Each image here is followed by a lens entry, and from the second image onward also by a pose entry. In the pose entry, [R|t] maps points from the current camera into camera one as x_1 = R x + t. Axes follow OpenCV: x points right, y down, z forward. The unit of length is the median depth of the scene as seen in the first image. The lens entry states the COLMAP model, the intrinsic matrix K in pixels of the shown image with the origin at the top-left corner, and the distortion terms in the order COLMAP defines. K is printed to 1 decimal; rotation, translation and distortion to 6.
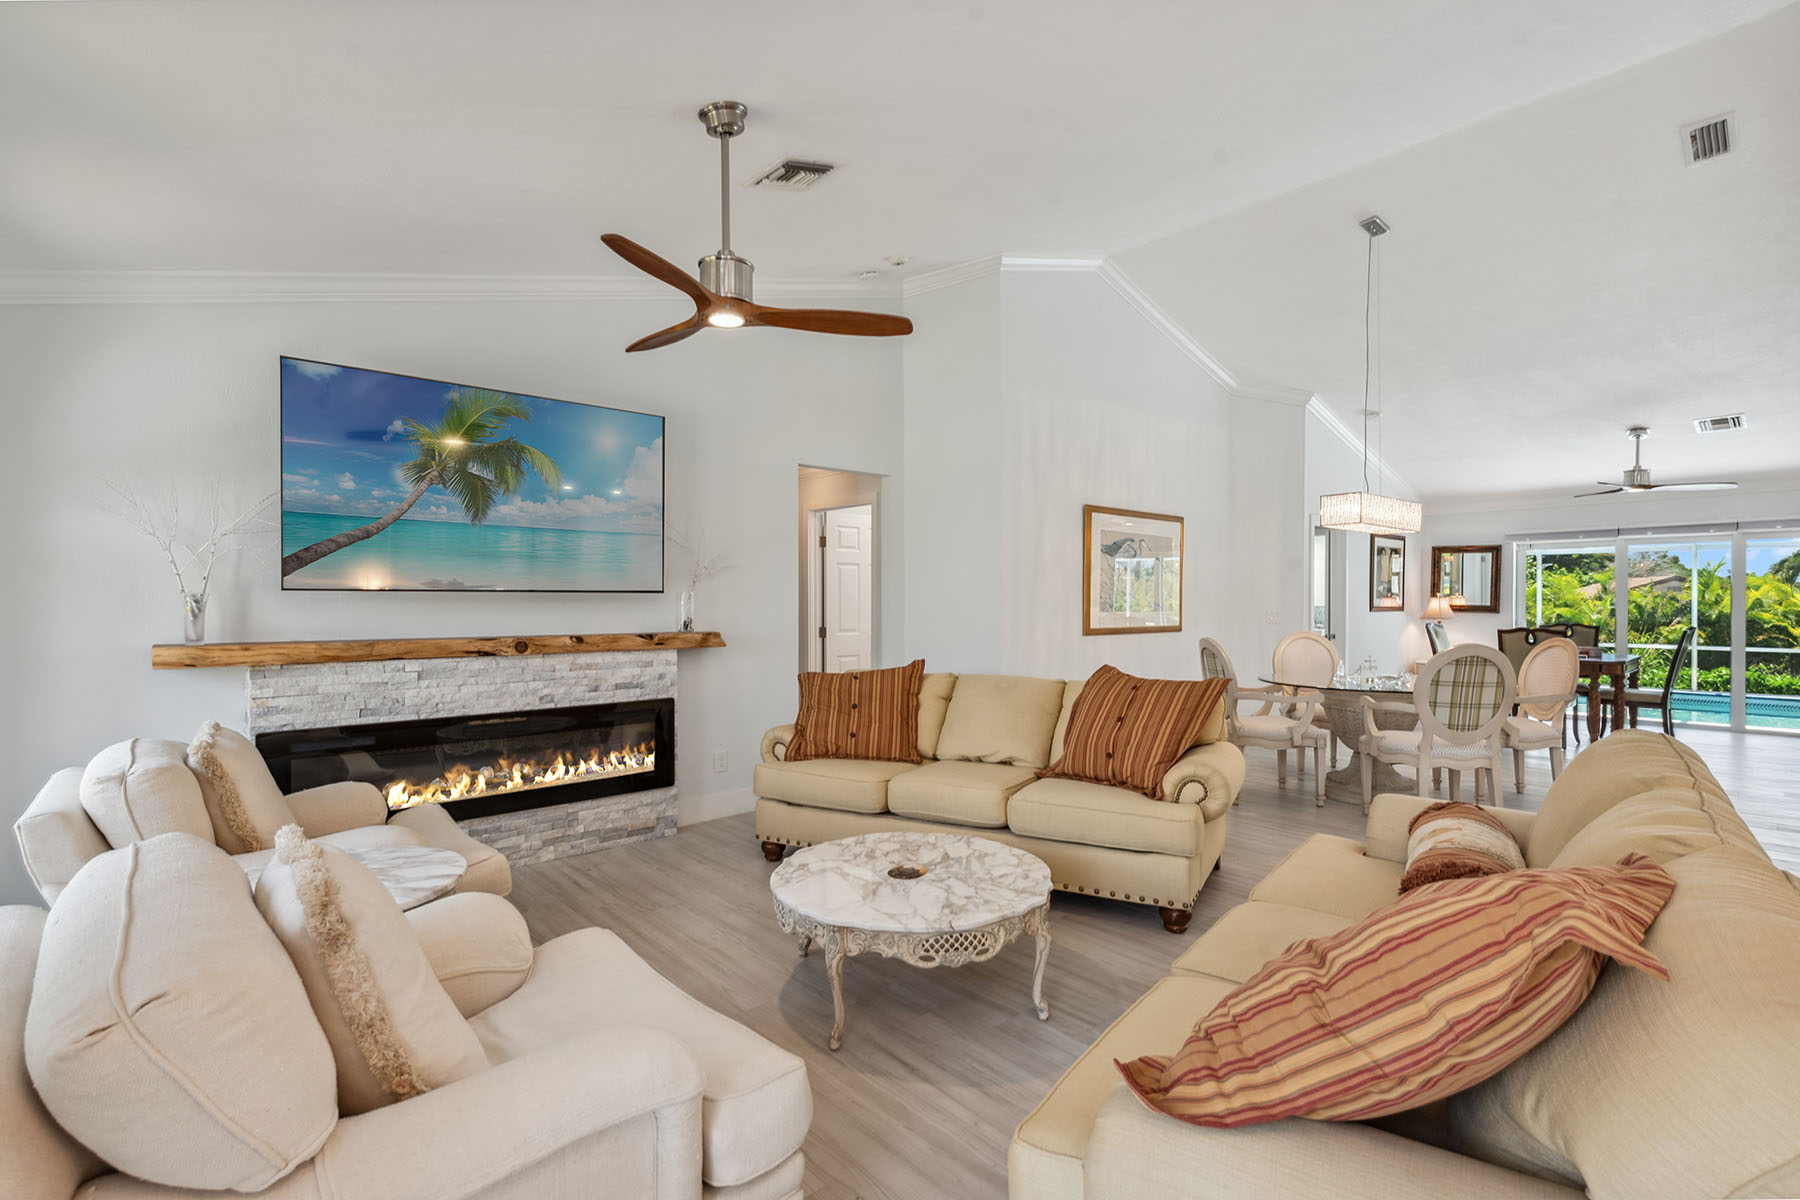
lens RADIAL K [[835.6, 0, 892.8], [0, 835.6, 612.6], [0, 0, 1]] dist [0.014381, -0.008230]
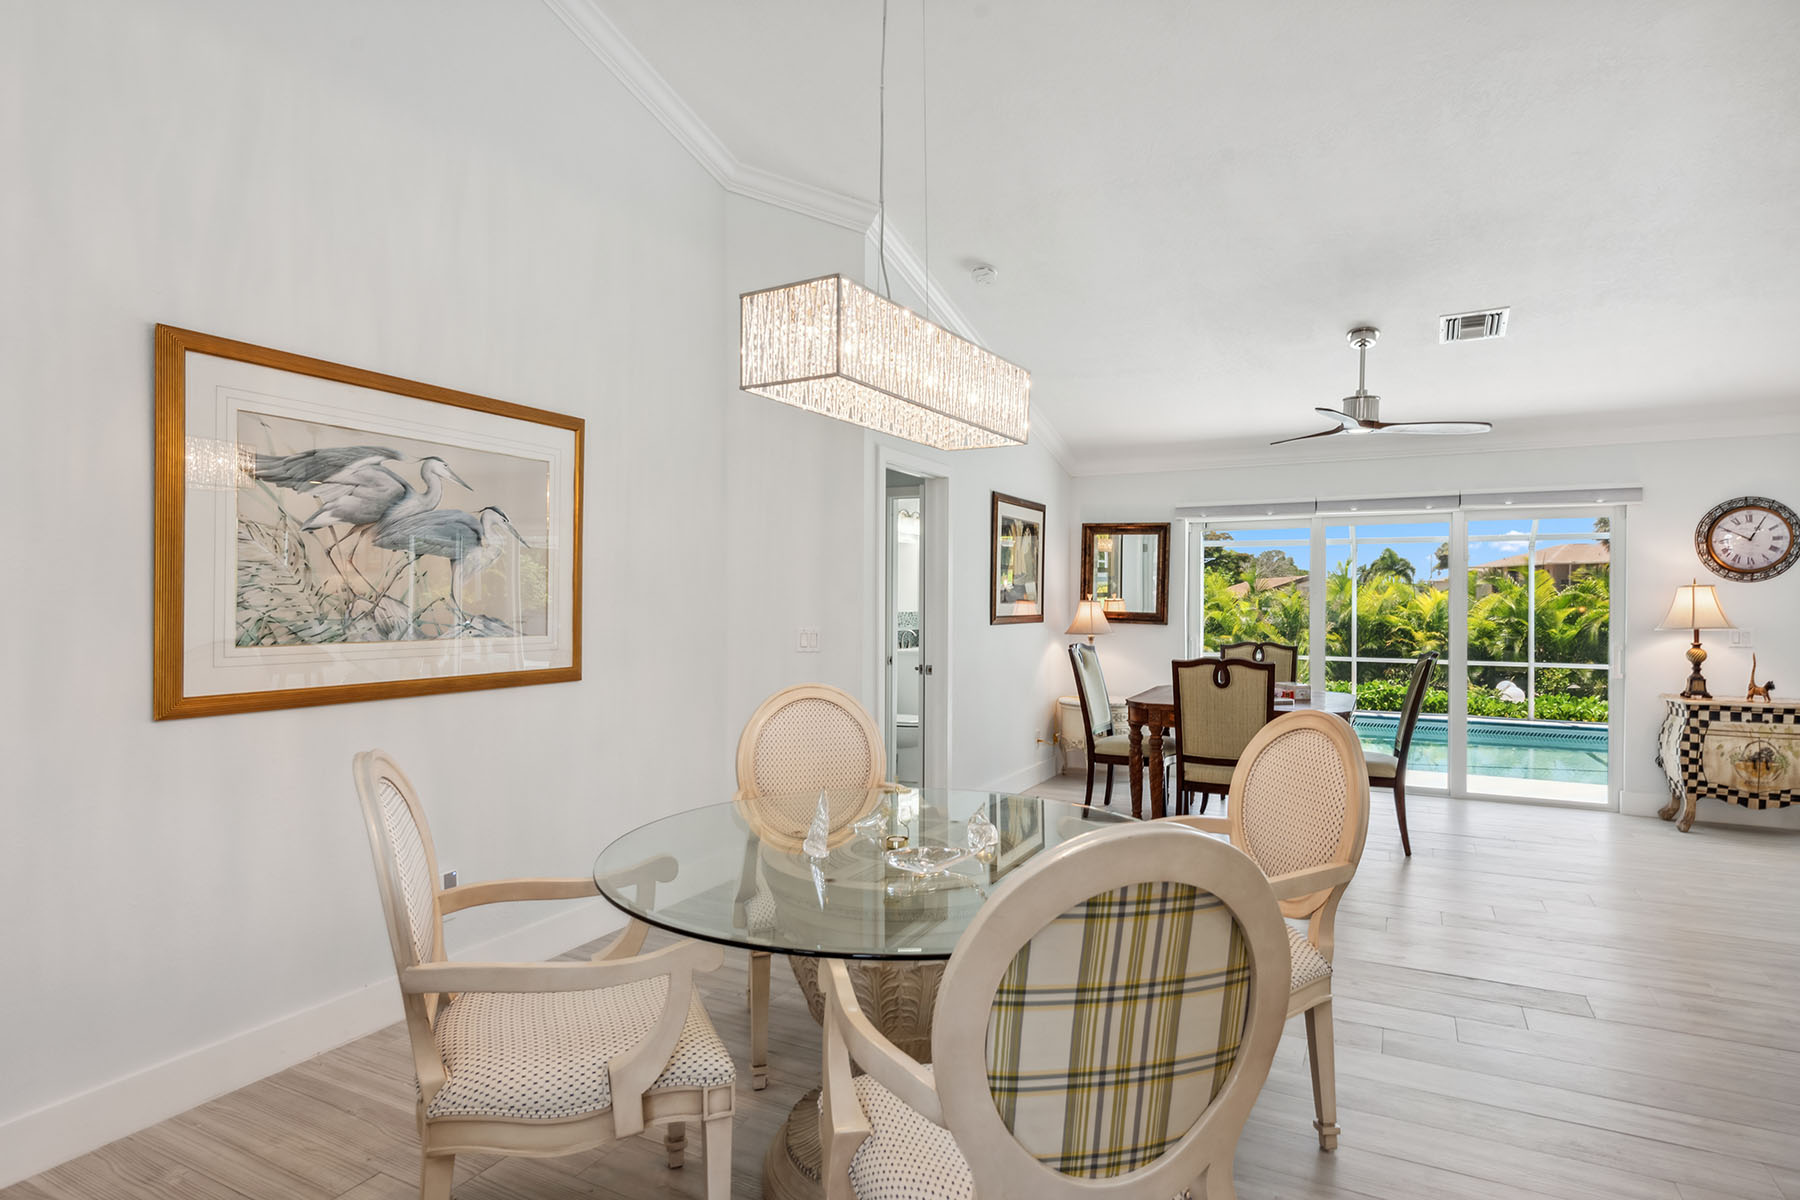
lens RADIAL K [[966.8, 0, 897.1], [0, 966.8, 607.4], [0, 0, 1]] dist [0.009845, -0.001467]
pose [[0.933531, 0.001498, 0.358493, 0.542648], [-0.000541, 0.999996, -0.002768, -0.024629], [-0.358496, 0.002390, 0.933528, 0.793216]]
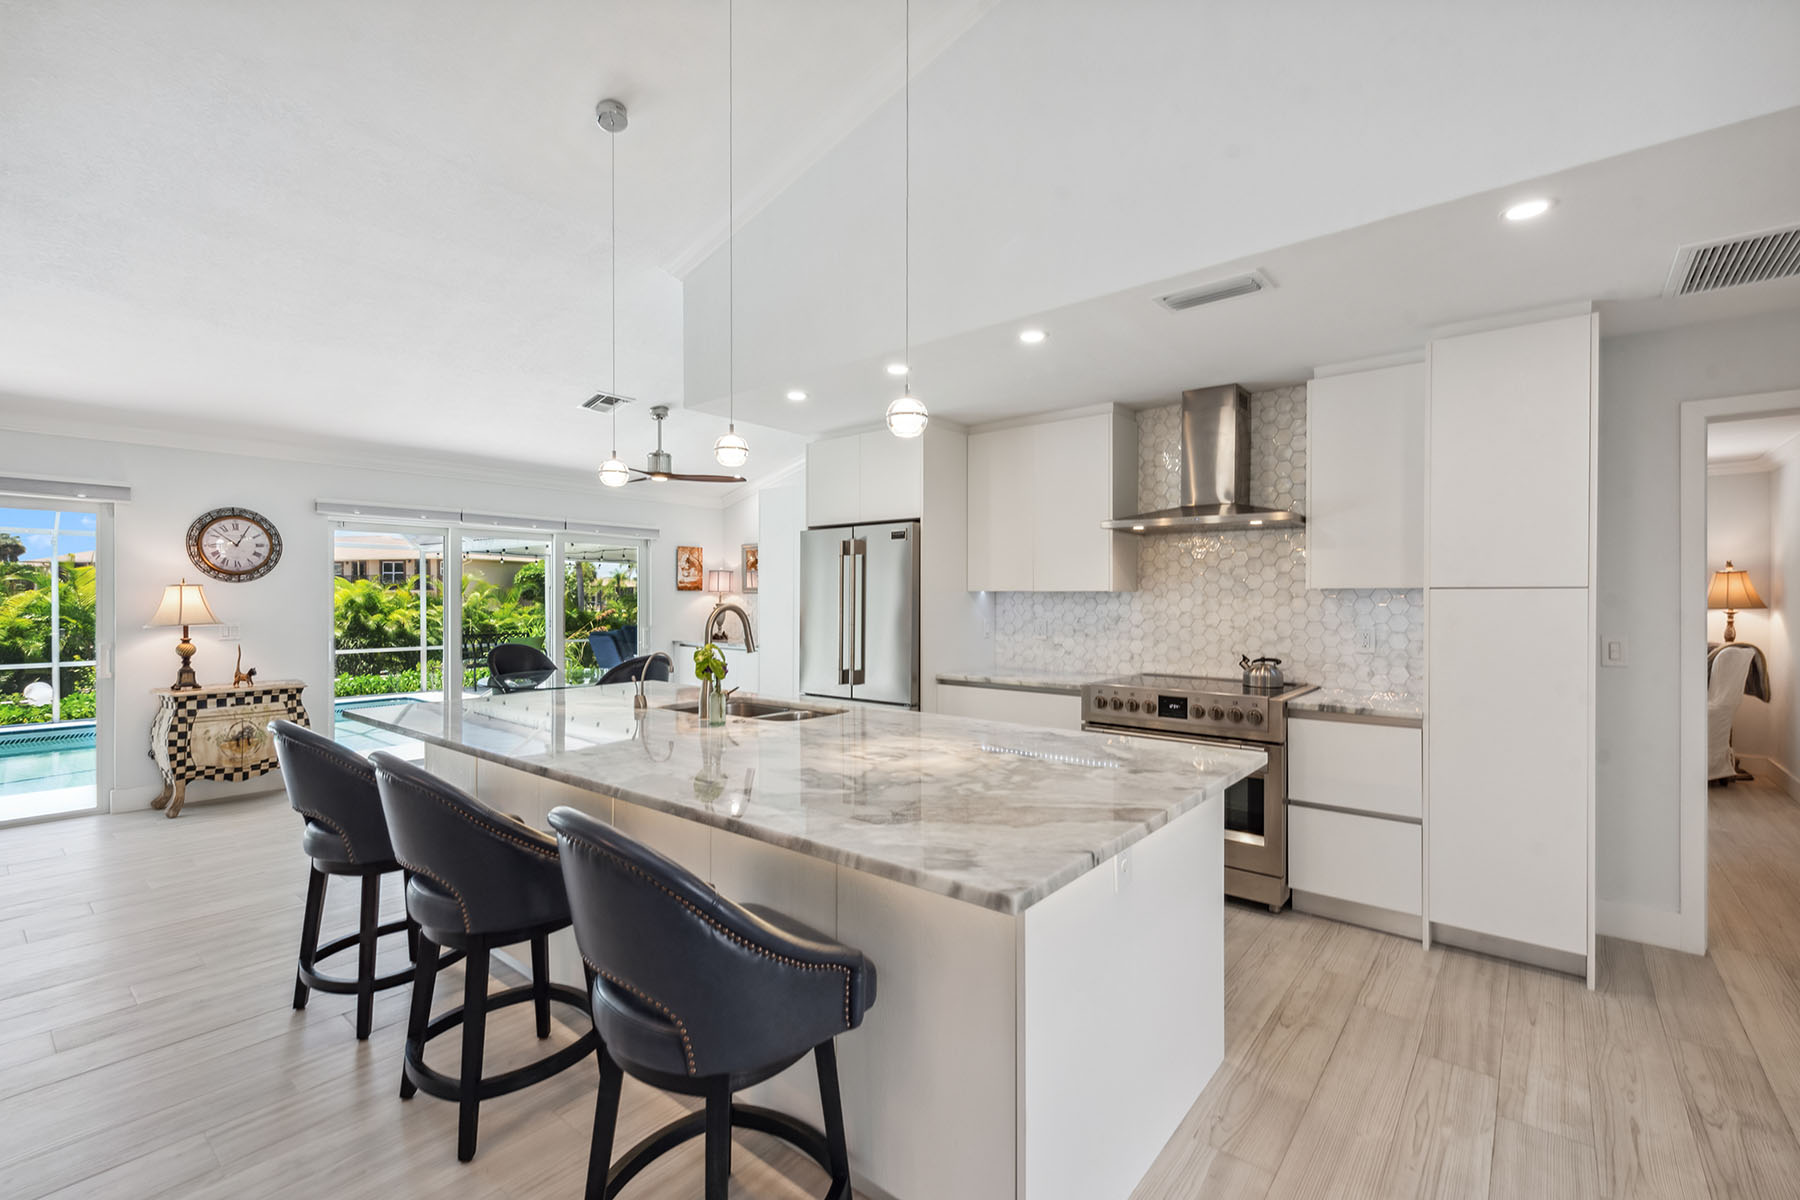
lens RADIAL K [[783.3, 0, 907.0], [0, 783.3, 601.5], [0, 0, 1]] dist [0.002380, -0.000084]
pose [[-0.166098, -0.002545, 0.986106, 0.726006], [0.009819, 0.999943, 0.004235, -0.028812], [-0.986060, 0.010386, -0.166064, 0.788299]]
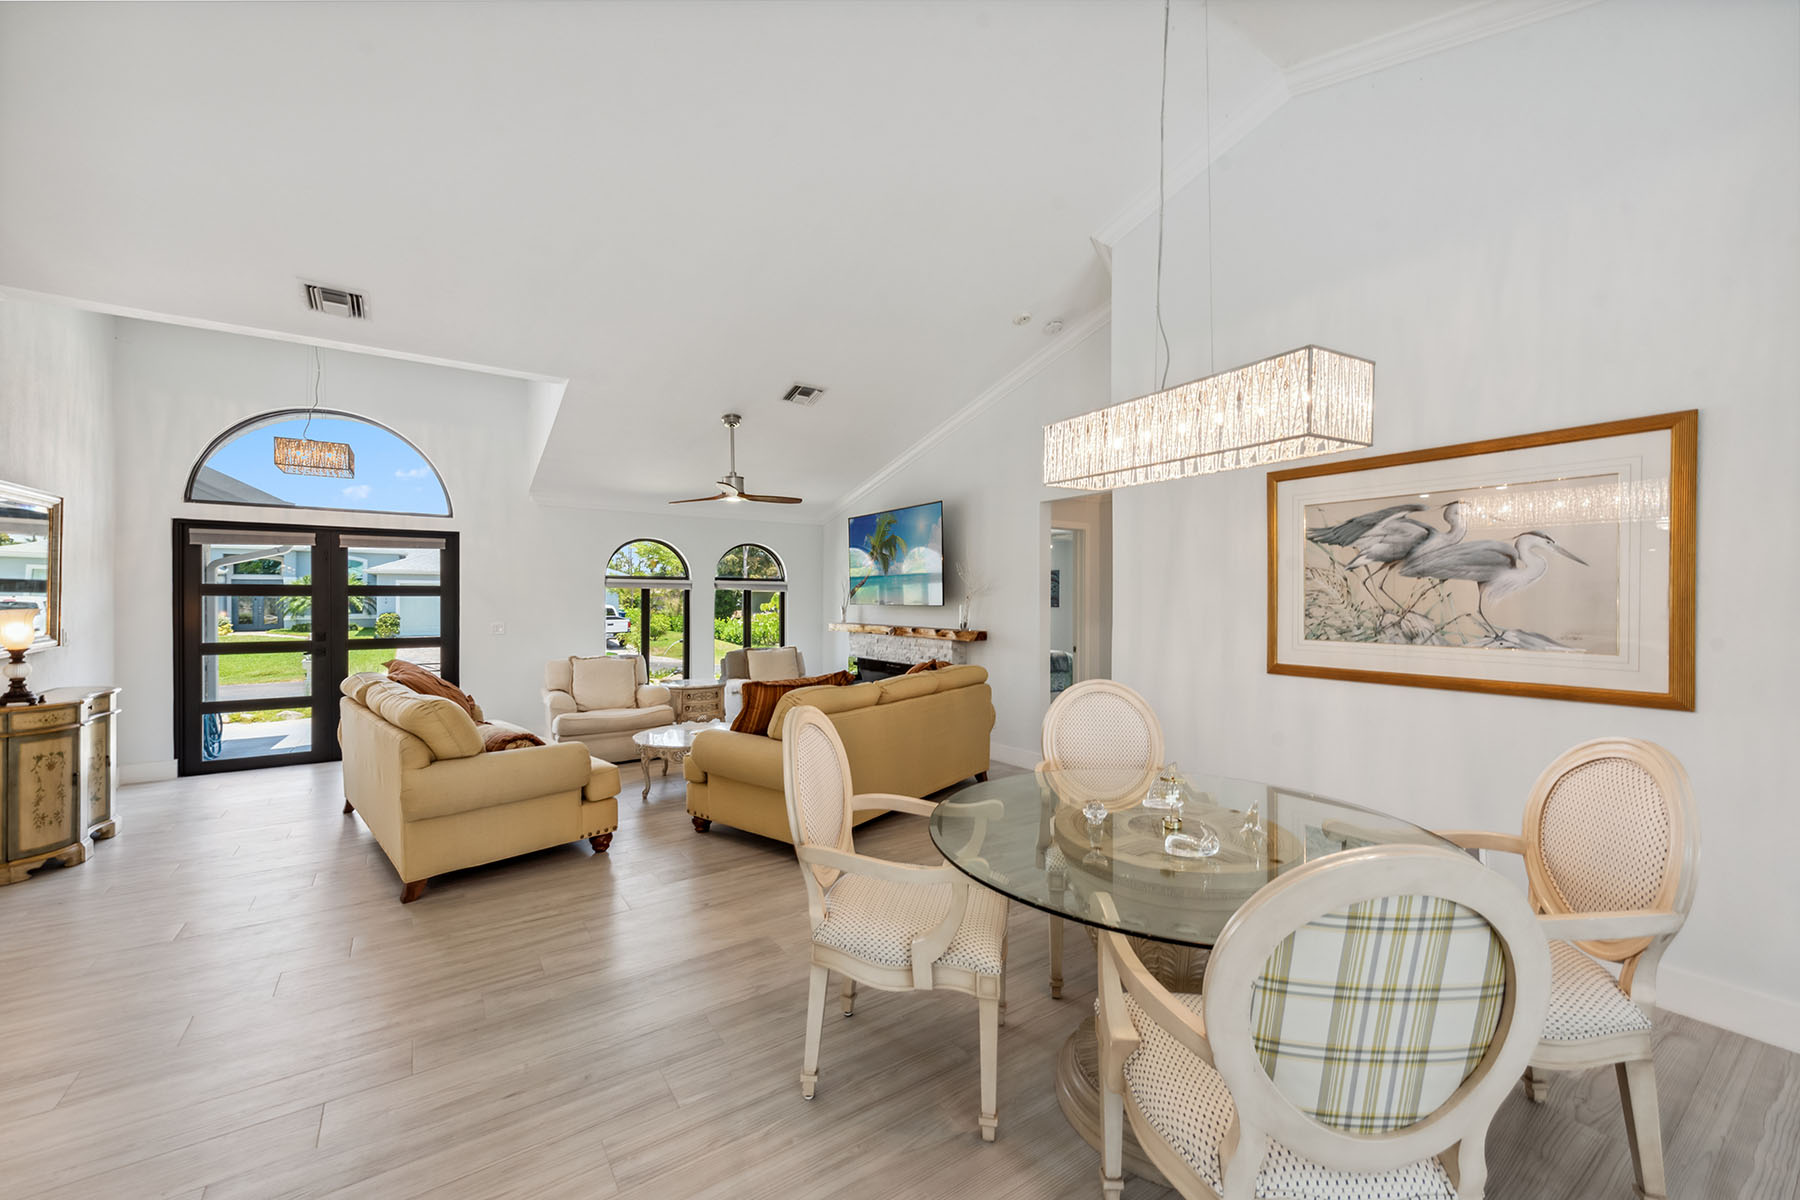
lens RADIAL K [[704.2, 0, 903.8], [0, 704.2, 601.1], [0, 0, 1]] dist [0.004803, -0.000726]
pose [[-0.124825, 0.005017, -0.992166, 1.208043], [-0.011098, 0.999918, 0.006452, -0.043982], [0.992117, 0.011817, -0.124759, 1.164628]]
